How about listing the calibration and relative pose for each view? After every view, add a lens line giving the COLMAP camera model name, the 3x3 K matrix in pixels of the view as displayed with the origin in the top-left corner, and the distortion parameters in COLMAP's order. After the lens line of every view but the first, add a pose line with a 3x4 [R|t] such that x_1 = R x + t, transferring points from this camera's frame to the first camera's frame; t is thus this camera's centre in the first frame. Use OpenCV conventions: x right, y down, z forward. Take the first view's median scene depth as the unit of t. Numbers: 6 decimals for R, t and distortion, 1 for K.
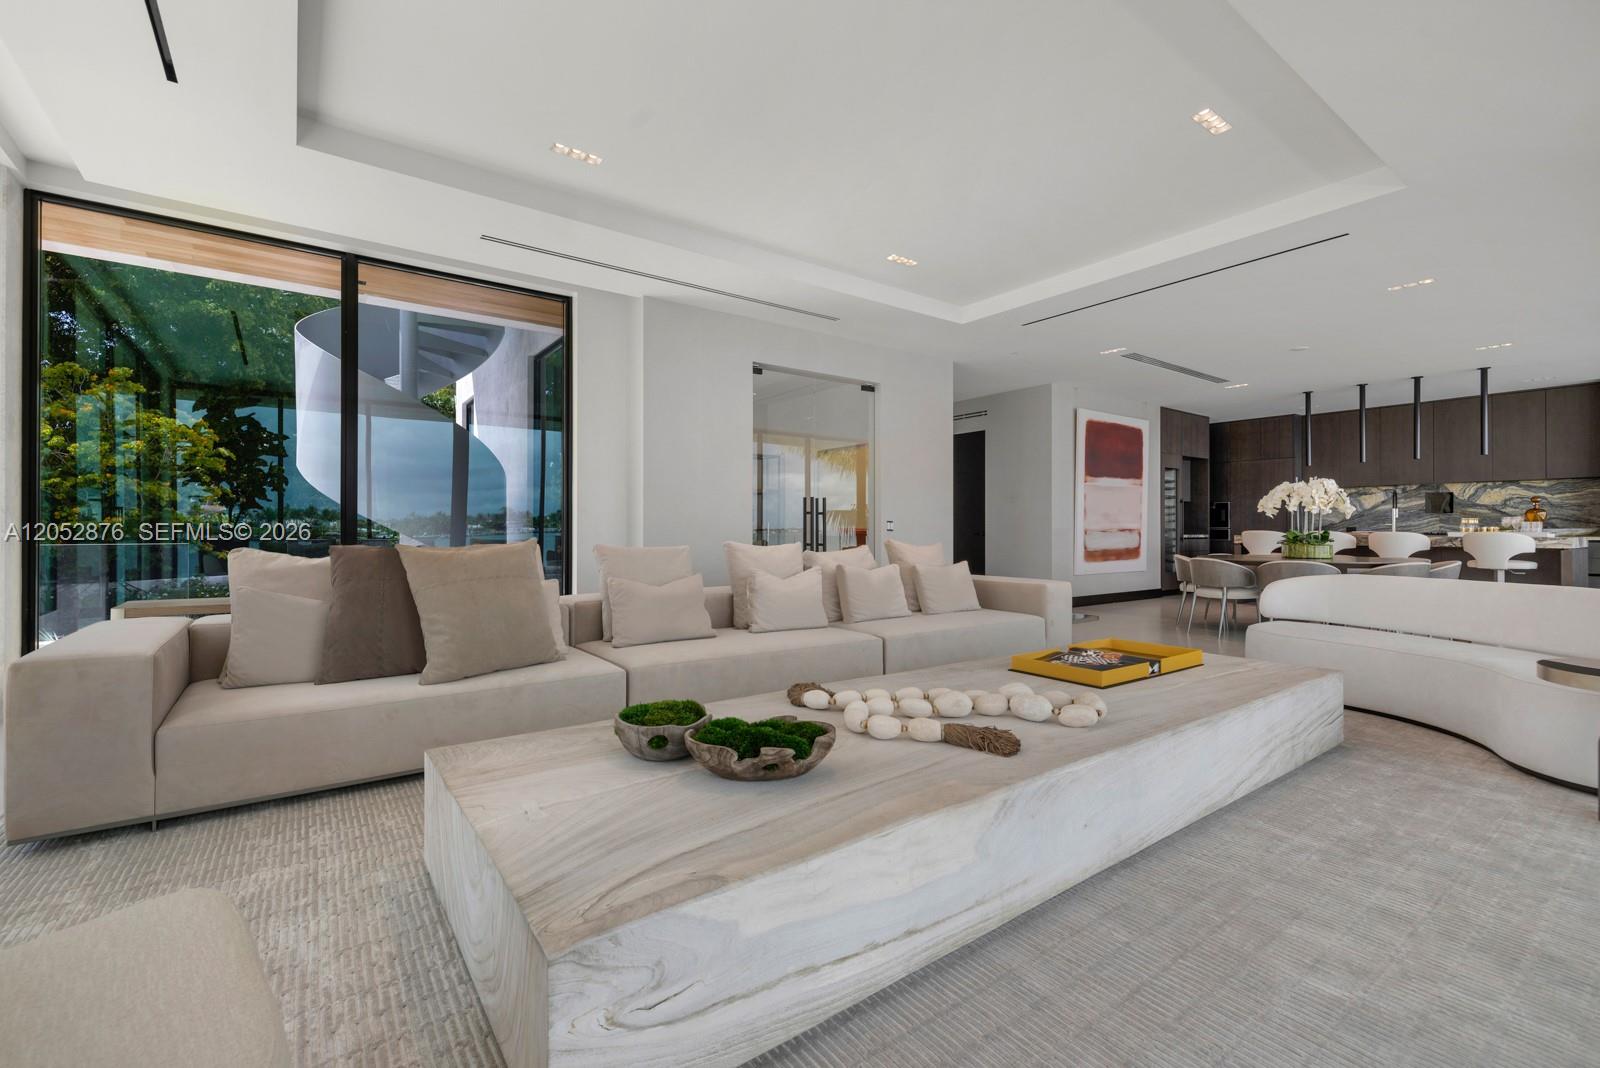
lens RADIAL K [[708.6, 0, 804.7], [0, 708.6, 531.3], [0, 0, 1]] dist [0.001528, 0.001558]
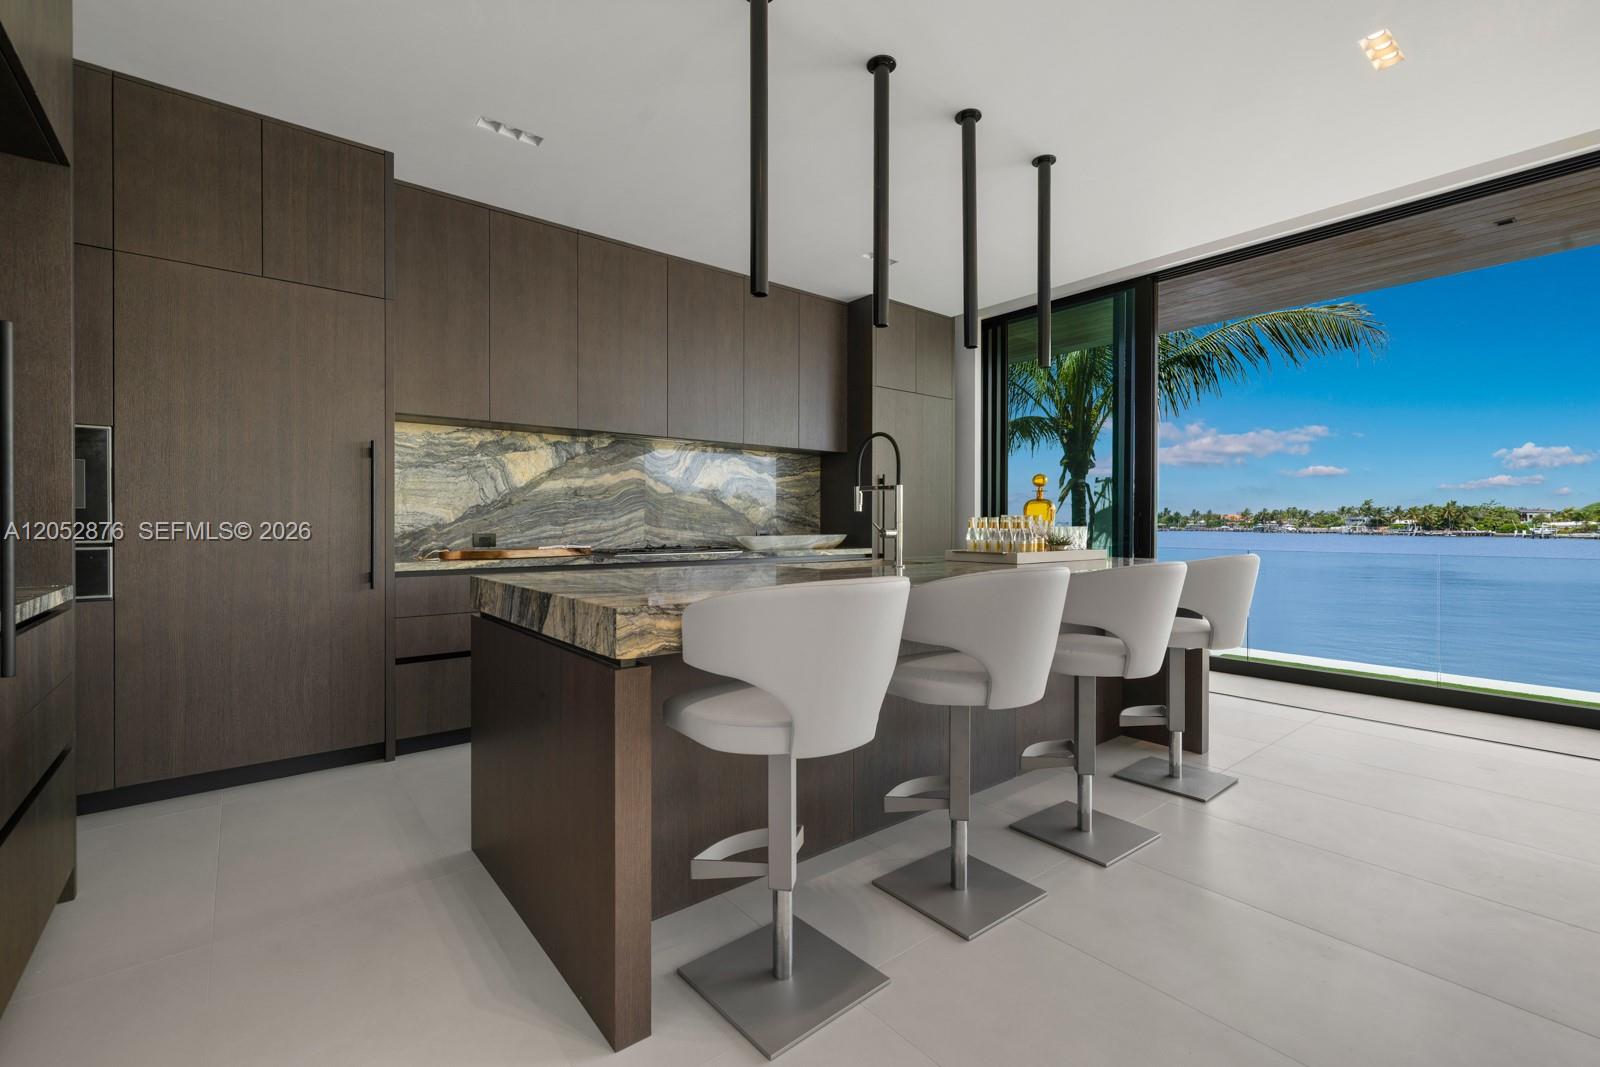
lens RADIAL K [[708.6, 0, 776.3], [0, 708.6, 521.0], [0, 0, 1]] dist [0.001528, 0.001558]
pose [[-0.018569, 0.000411, 0.999828, 0.445785], [0.001666, 0.999999, -0.000380, -0.014546], [-0.999826, 0.001659, -0.018569, 0.956985]]
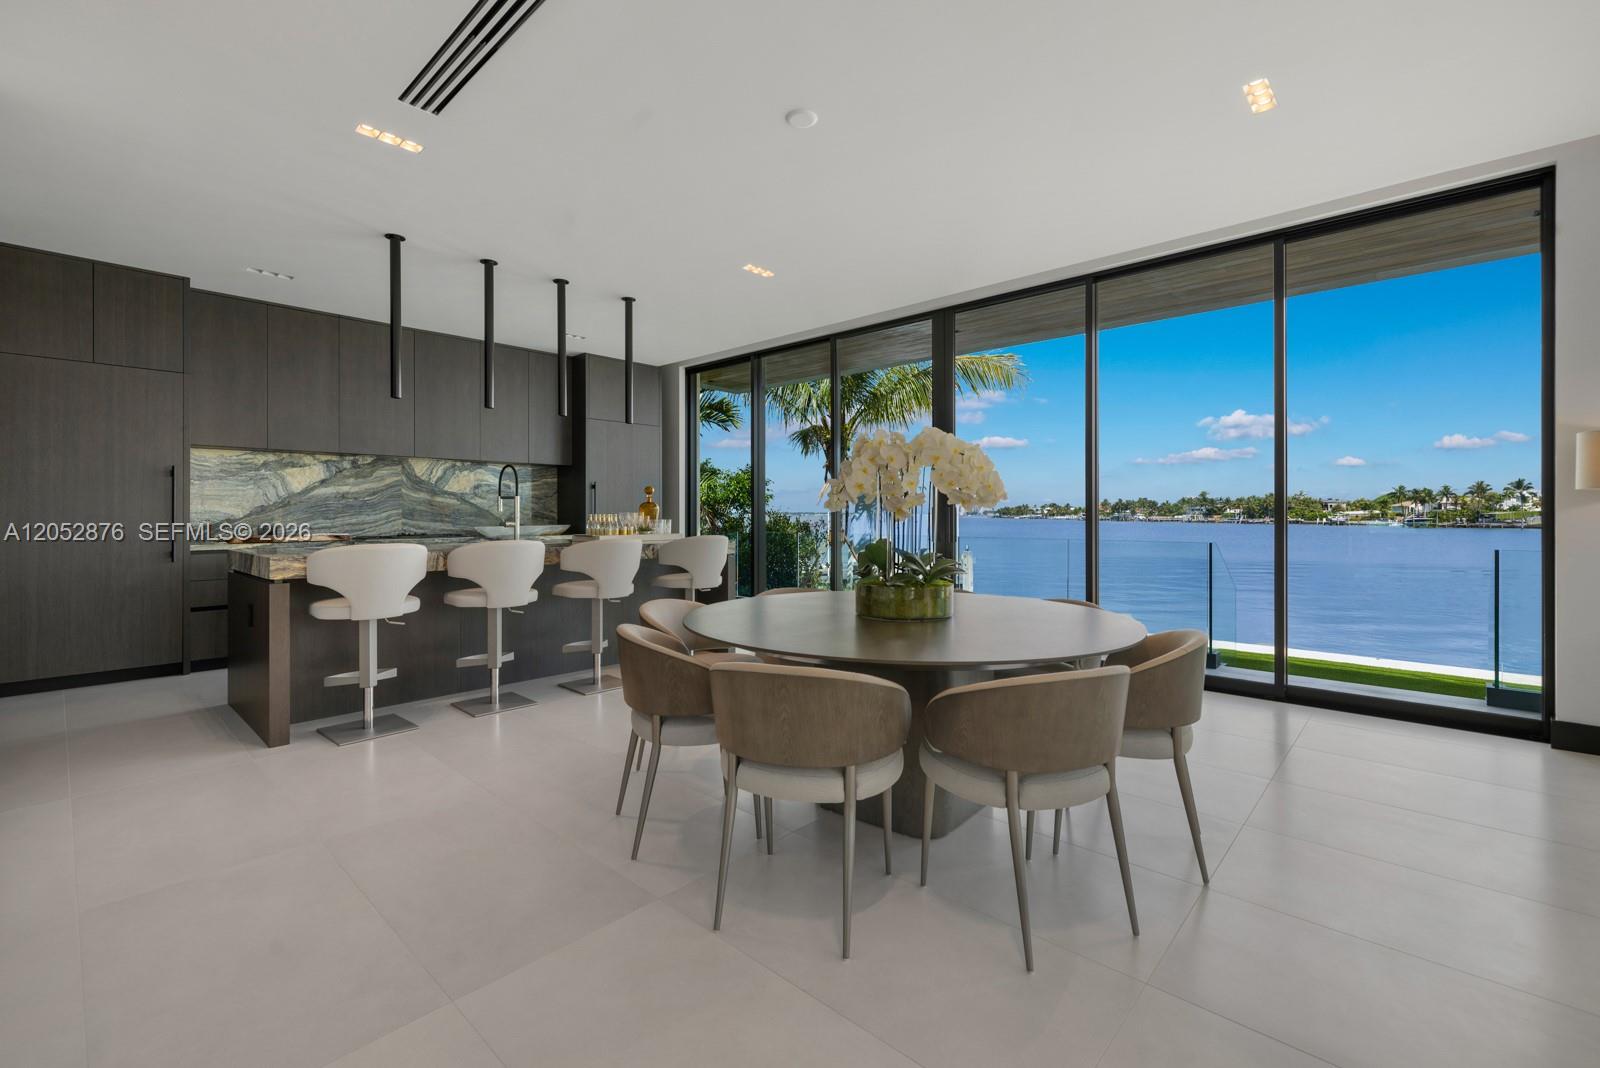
lens RADIAL K [[708.6, 0, 774.6], [0, 708.6, 505.9], [0, 0, 1]] dist [0.001528, 0.001558]
pose [[-0.166148, 0.008104, 0.986067, 0.212713], [0.003713, 0.999964, -0.007592, -0.018026], [-0.986094, 0.002400, -0.166173, 0.802736]]
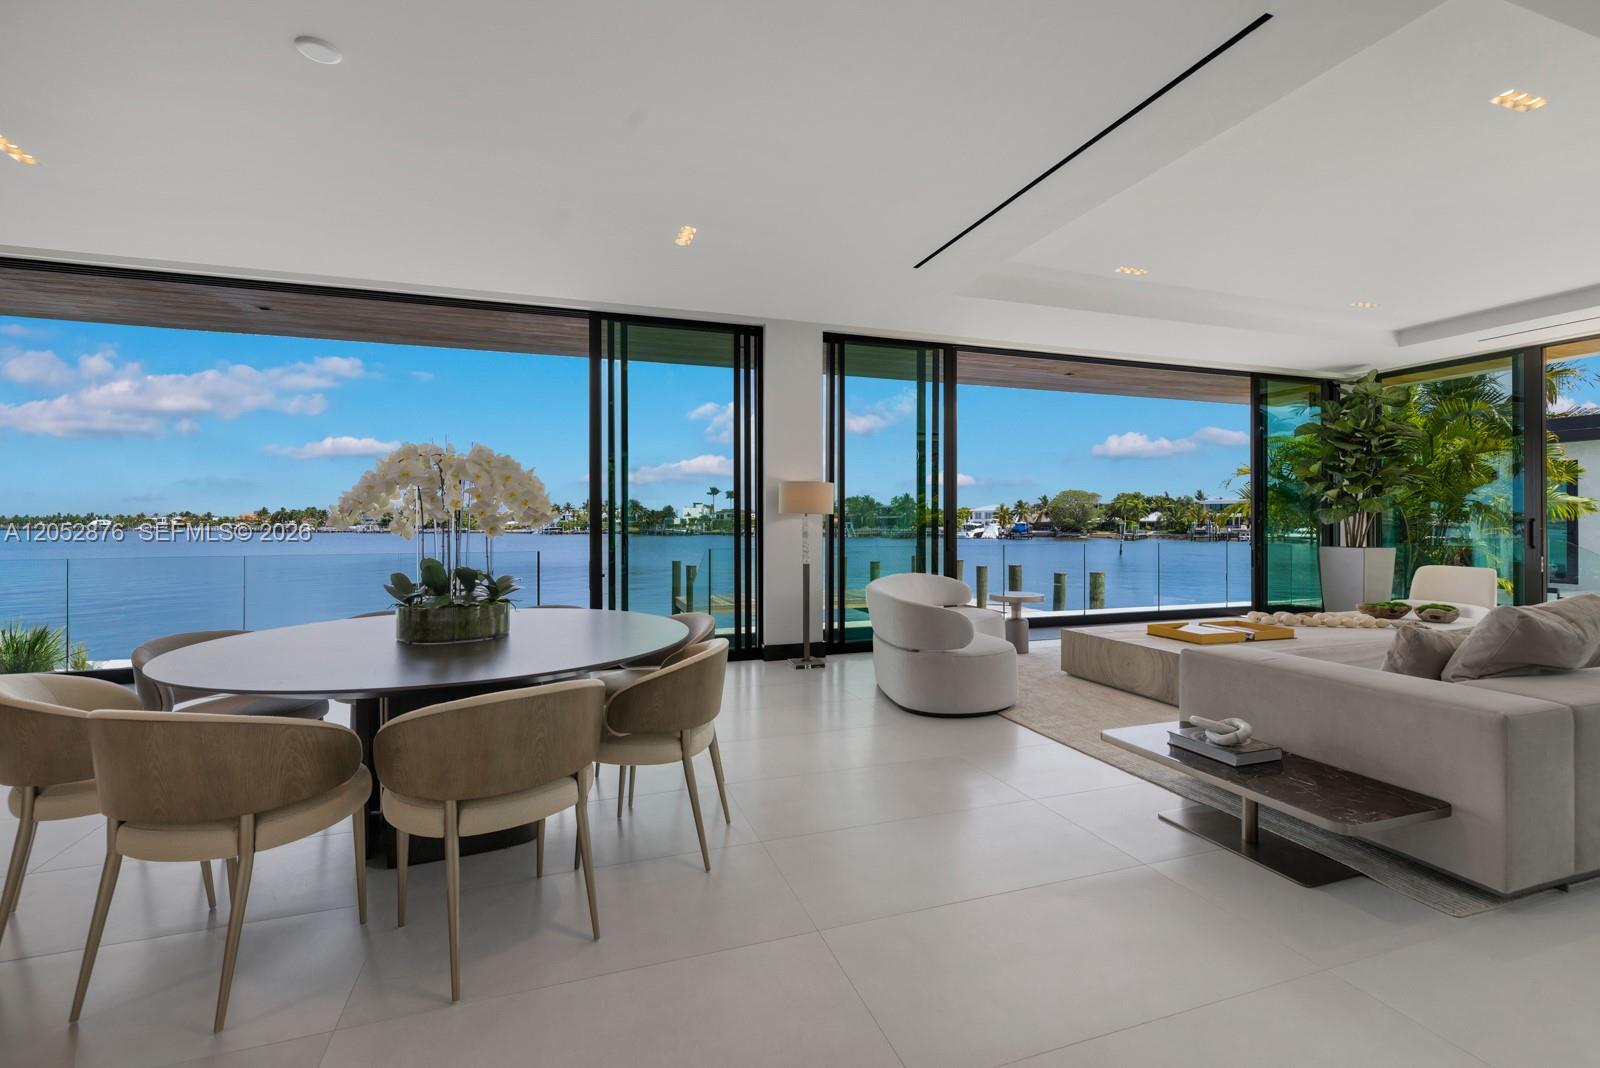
lens RADIAL K [[708.6, 0, 830.6], [0, 708.6, 525.6], [0, 0, 1]] dist [0.001528, 0.001558]
pose [[-0.957631, -0.001196, 0.287995, 0.266878], [0.001367, 0.999961, 0.008697, -0.022423], [-0.287995, 0.008722, -0.957592, 0.930234]]
